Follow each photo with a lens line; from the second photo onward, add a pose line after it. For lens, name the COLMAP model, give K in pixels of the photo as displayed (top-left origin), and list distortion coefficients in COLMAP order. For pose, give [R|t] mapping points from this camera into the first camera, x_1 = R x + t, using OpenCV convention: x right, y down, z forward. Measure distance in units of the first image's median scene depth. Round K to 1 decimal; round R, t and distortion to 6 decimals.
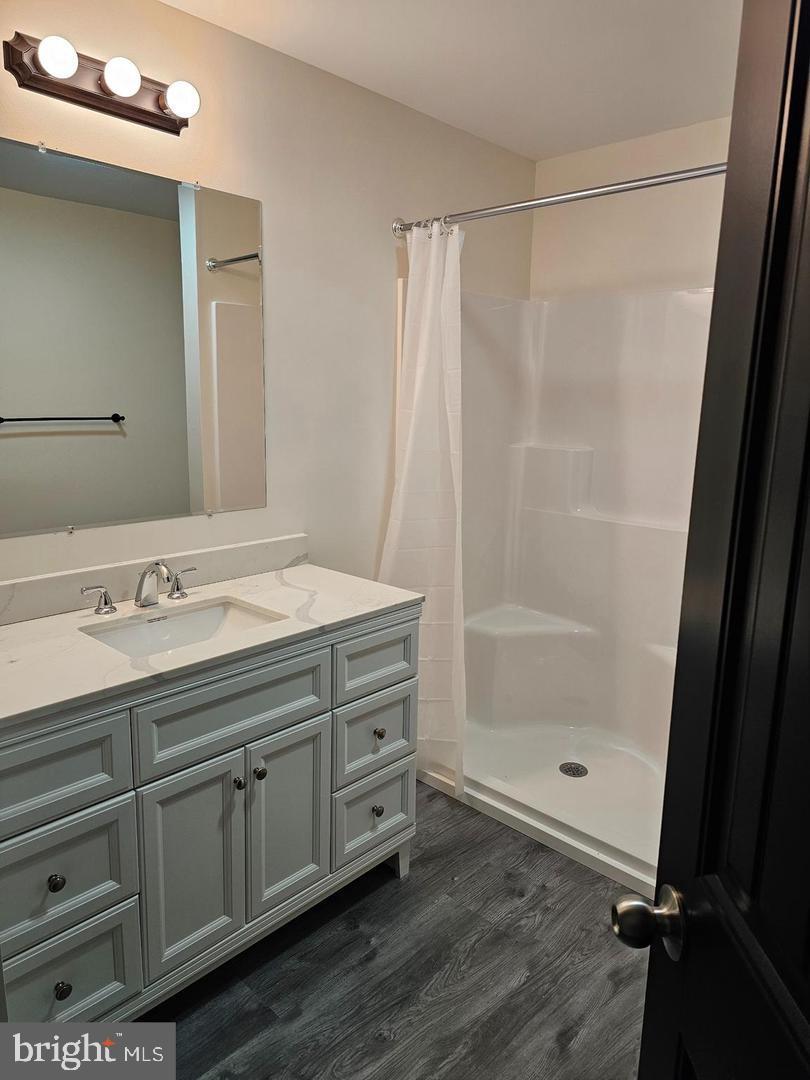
lens RADIAL K [[740.1, 0, 405.0], [0, 740.1, 540.0], [0, 0, 1]] dist [0.089155, -0.066491]
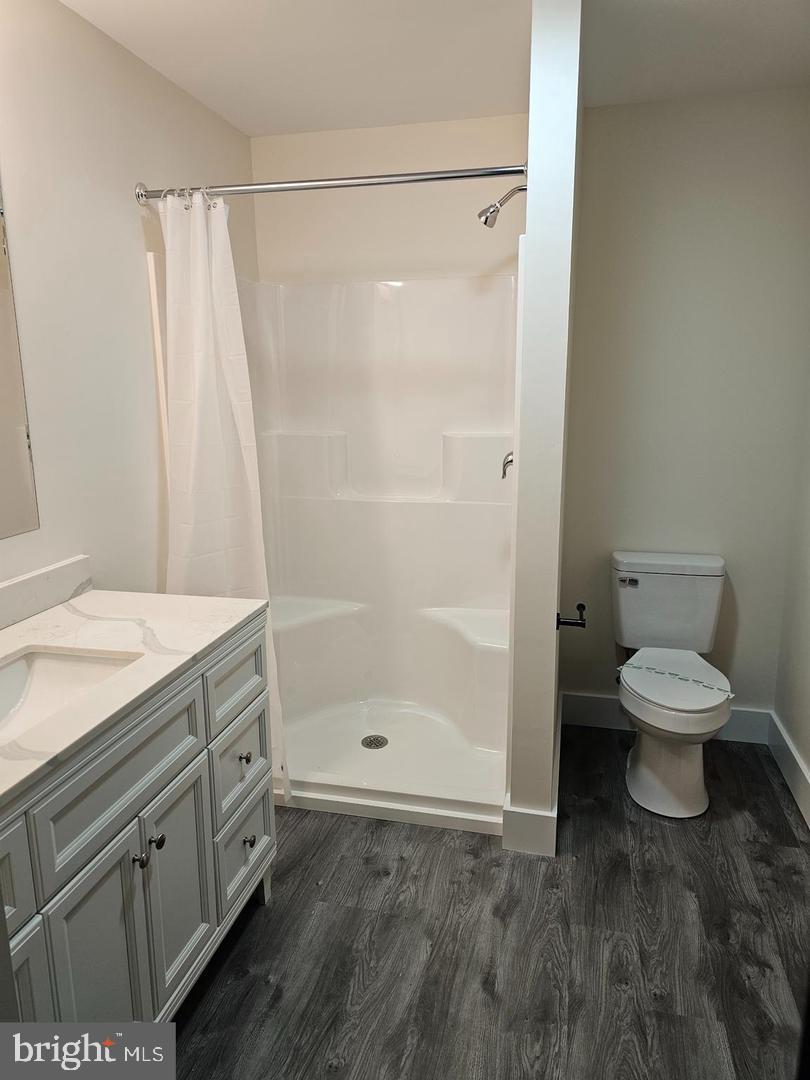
lens RADIAL K [[736.2, 0, 407.4], [0, 736.2, 540.2], [0, 0, 1]] dist [0.081937, -0.059429]
pose [[0.865206, -0.136517, 0.482474, -0.266367], [0.125296, 0.990561, 0.055591, -0.030841], [-0.485509, 0.012354, 0.874144, 0.105291]]
